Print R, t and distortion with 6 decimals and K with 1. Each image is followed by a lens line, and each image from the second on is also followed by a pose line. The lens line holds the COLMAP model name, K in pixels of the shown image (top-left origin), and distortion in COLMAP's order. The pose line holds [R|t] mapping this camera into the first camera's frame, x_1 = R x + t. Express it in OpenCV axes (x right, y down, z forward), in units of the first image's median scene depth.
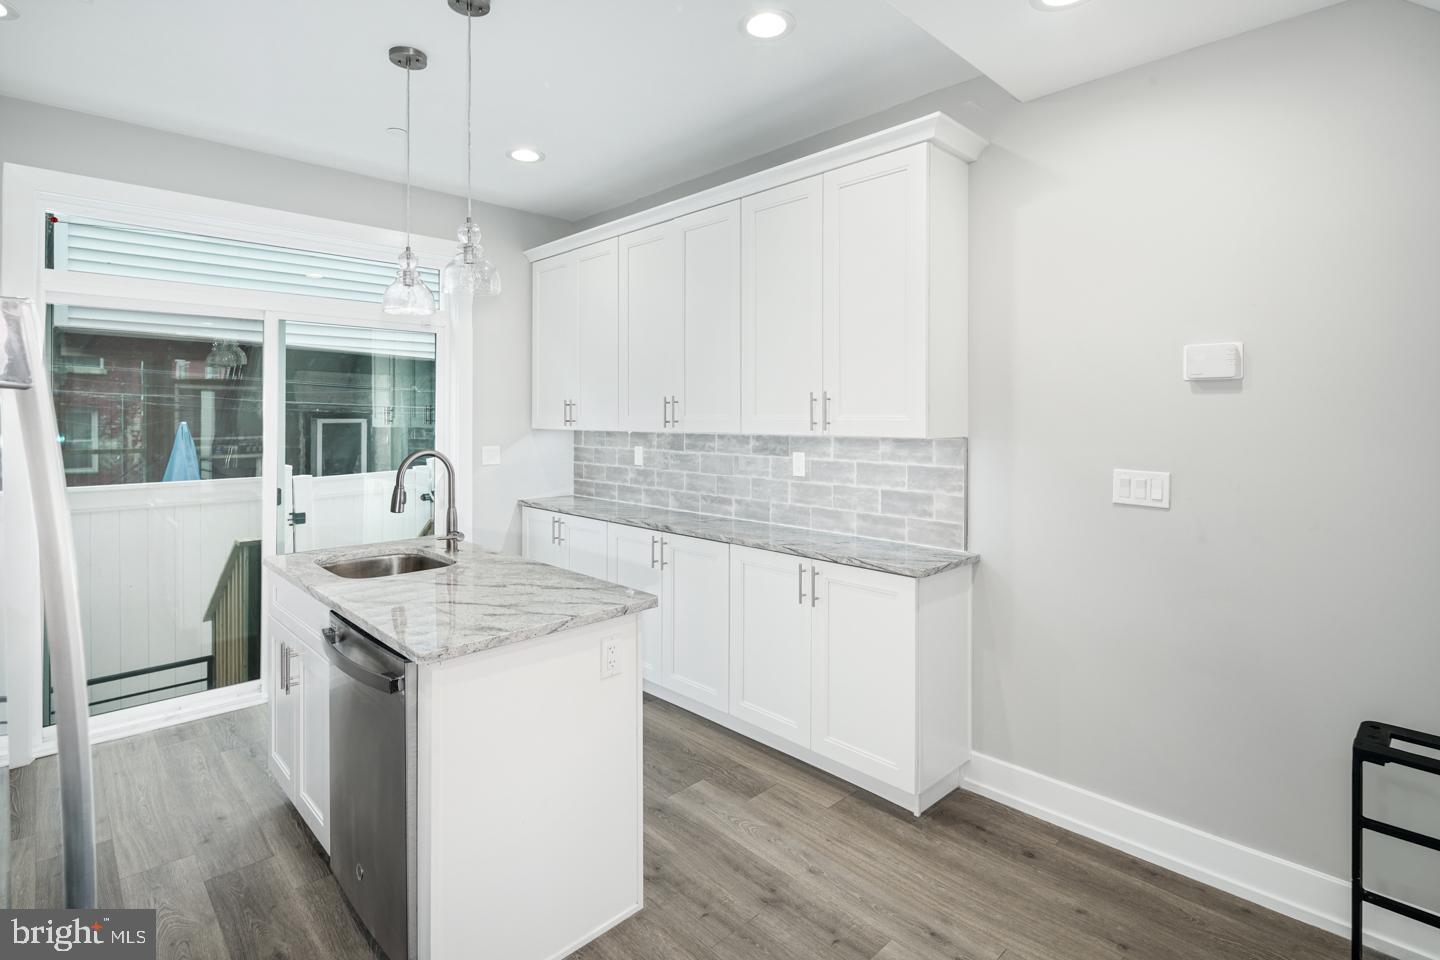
lens RADIAL K [[695.2, 0, 713.2], [0, 695.2, 415.1], [0, 0, 1]] dist [-0.002661, -0.000651]
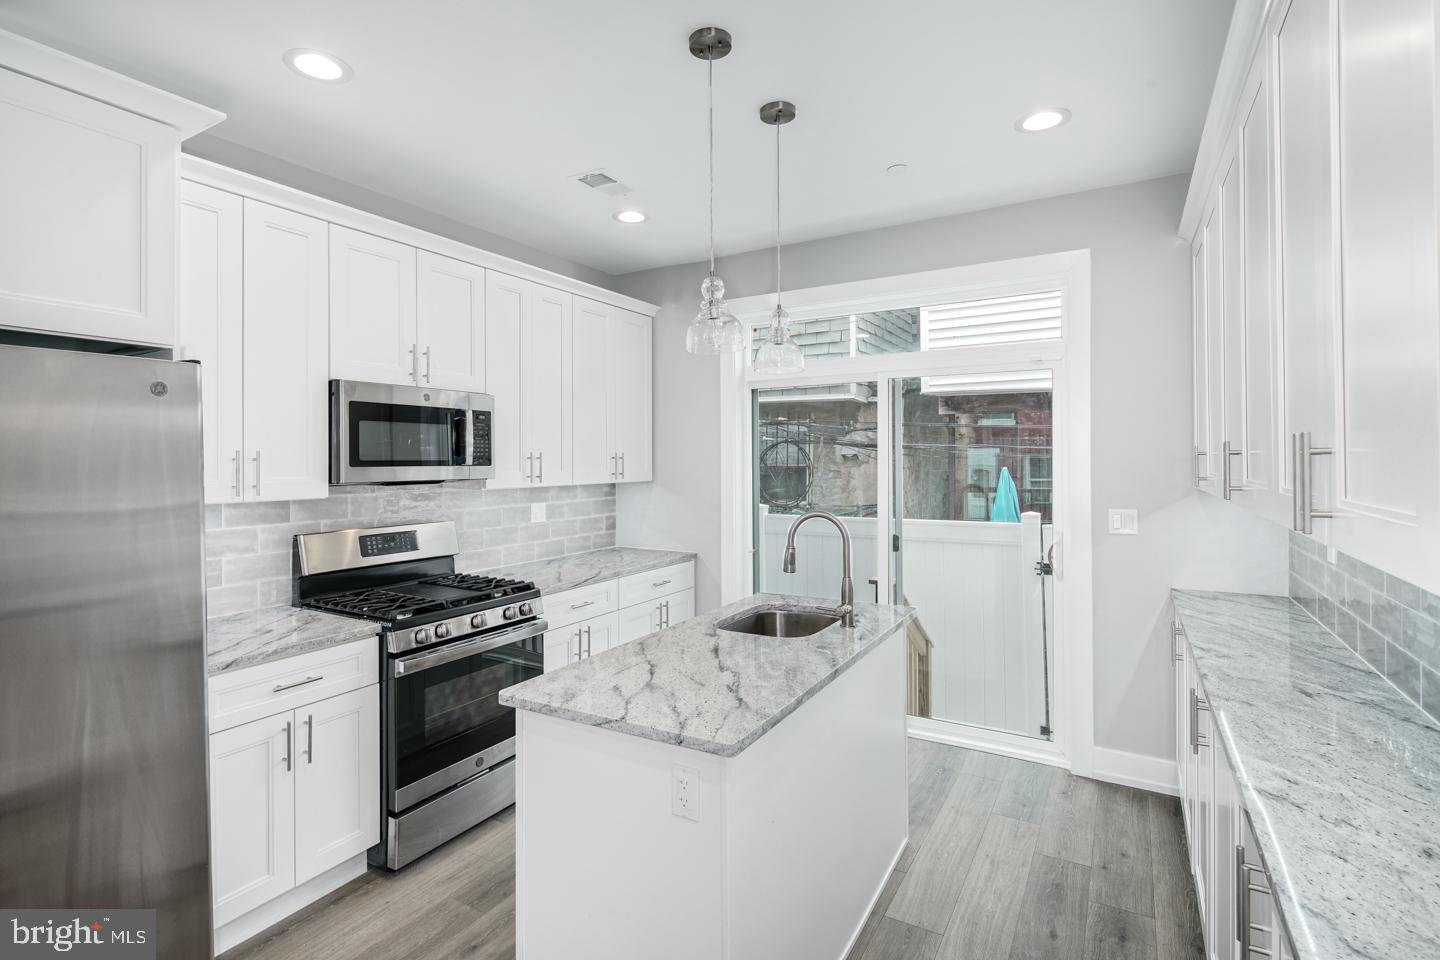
lens RADIAL K [[699.8, 0, 717.3], [0, 699.8, 456.1], [0, 0, 1]] dist [0.002464, -0.000145]
pose [[0.272866, -0.004511, -0.962041, 0.348213], [0.008956, 0.999958, -0.002148, -0.018259], [0.962010, -0.008030, 0.272895, 0.454077]]
